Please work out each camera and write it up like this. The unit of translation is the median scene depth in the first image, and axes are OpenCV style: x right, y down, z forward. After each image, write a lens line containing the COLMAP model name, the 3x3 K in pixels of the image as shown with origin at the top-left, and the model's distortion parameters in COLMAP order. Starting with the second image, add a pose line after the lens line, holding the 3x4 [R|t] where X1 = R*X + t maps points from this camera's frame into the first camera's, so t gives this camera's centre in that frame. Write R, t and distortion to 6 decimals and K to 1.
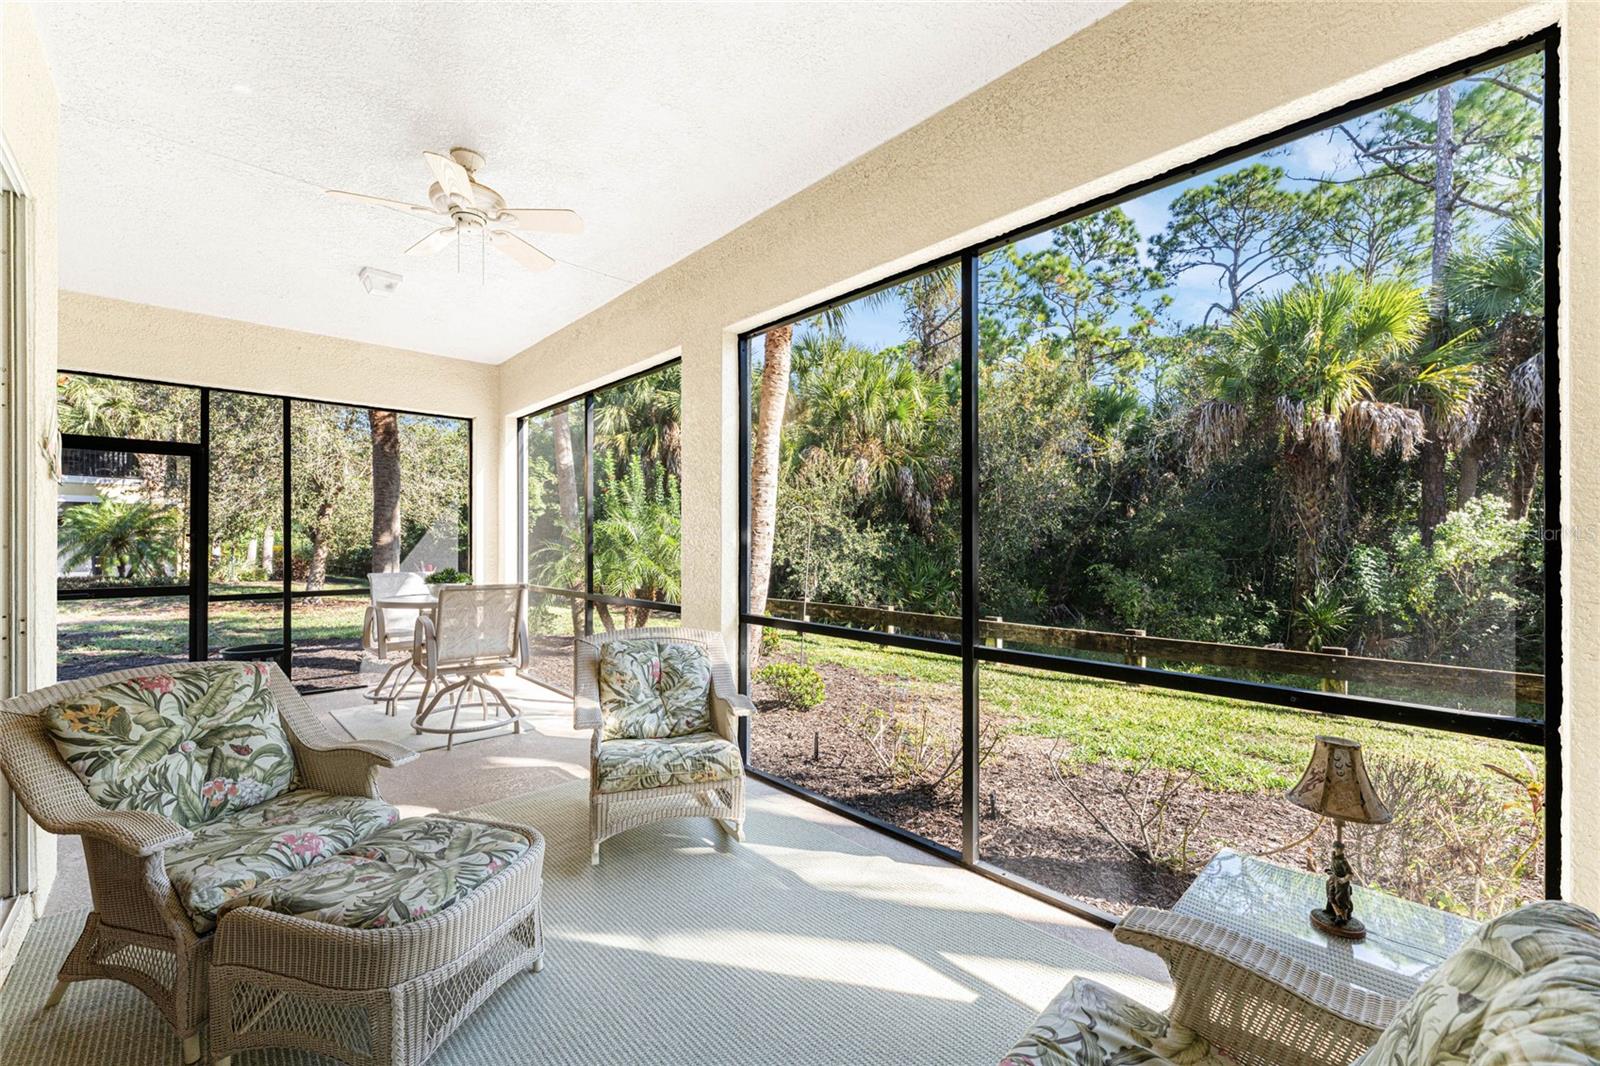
lens RADIAL K [[652.0, 0, 806.9], [0, 652.0, 533.8], [0, 0, 1]] dist [0.001355, -0.000166]
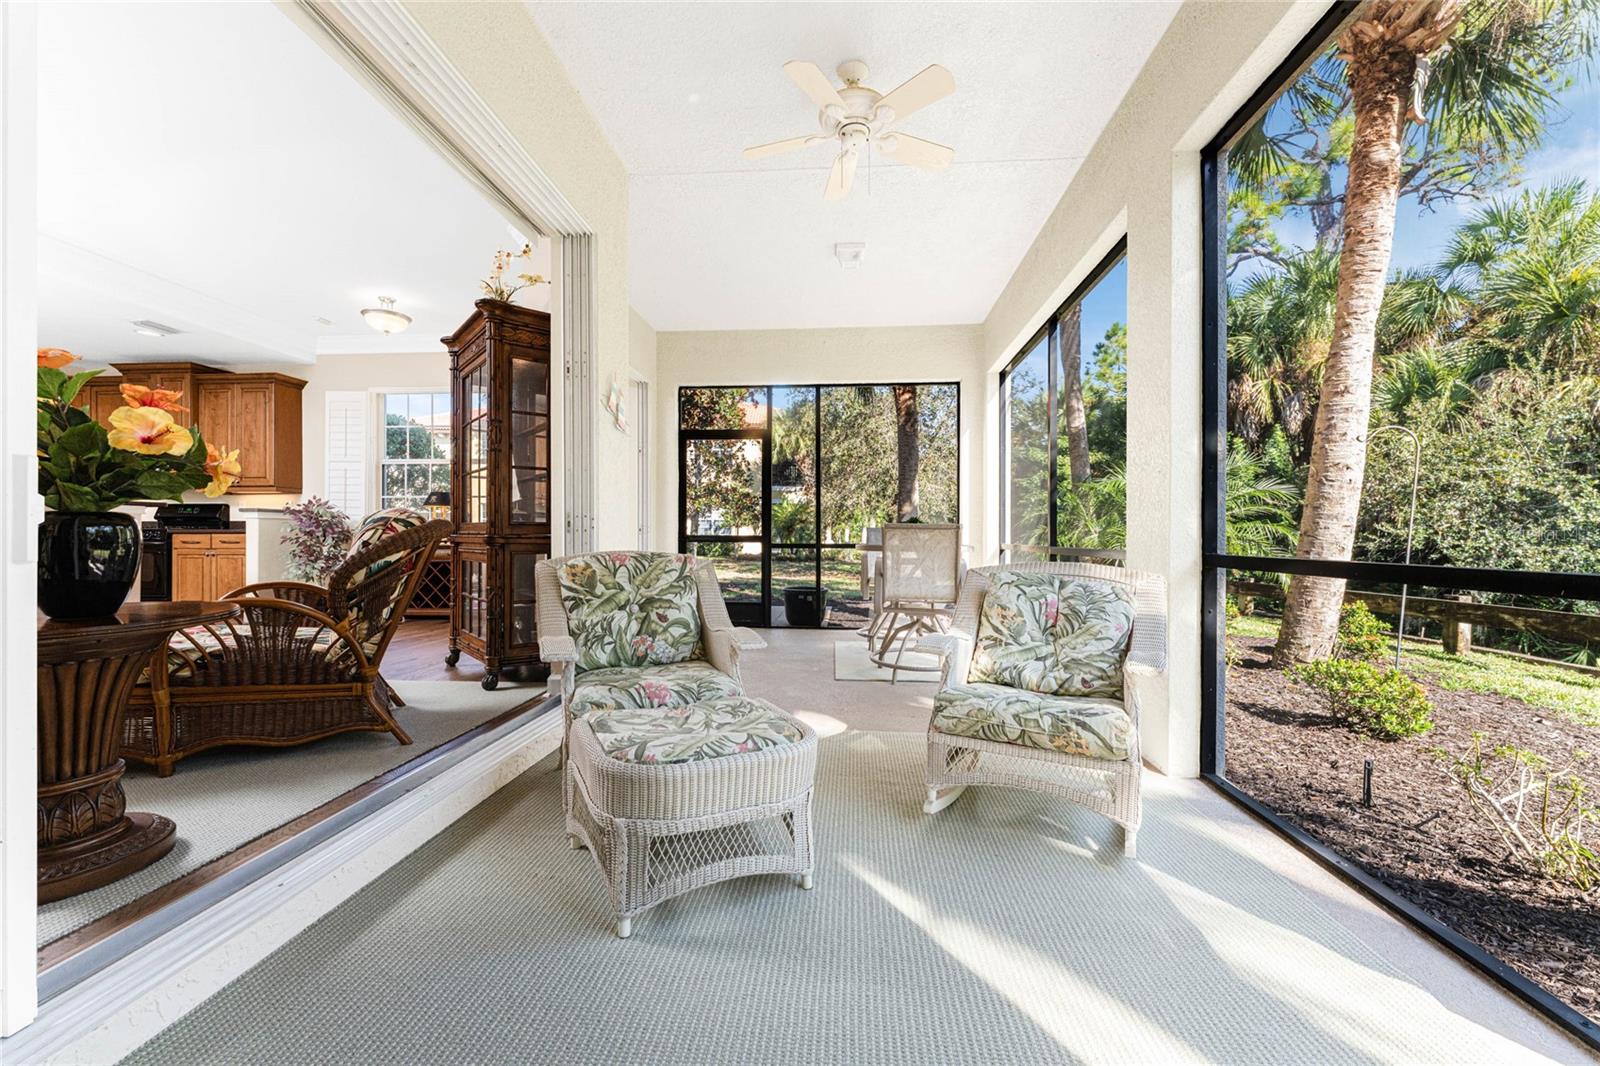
lens RADIAL K [[652.0, 0, 791.3], [0, 652.0, 536.4], [0, 0, 1]] dist [0.001355, -0.000166]
pose [[0.659239, 0.000501, -0.751933, 0.154760], [0.002478, 0.999993, 0.002838, 0.120694], [0.751929, -0.003734, 0.659233, 0.256910]]
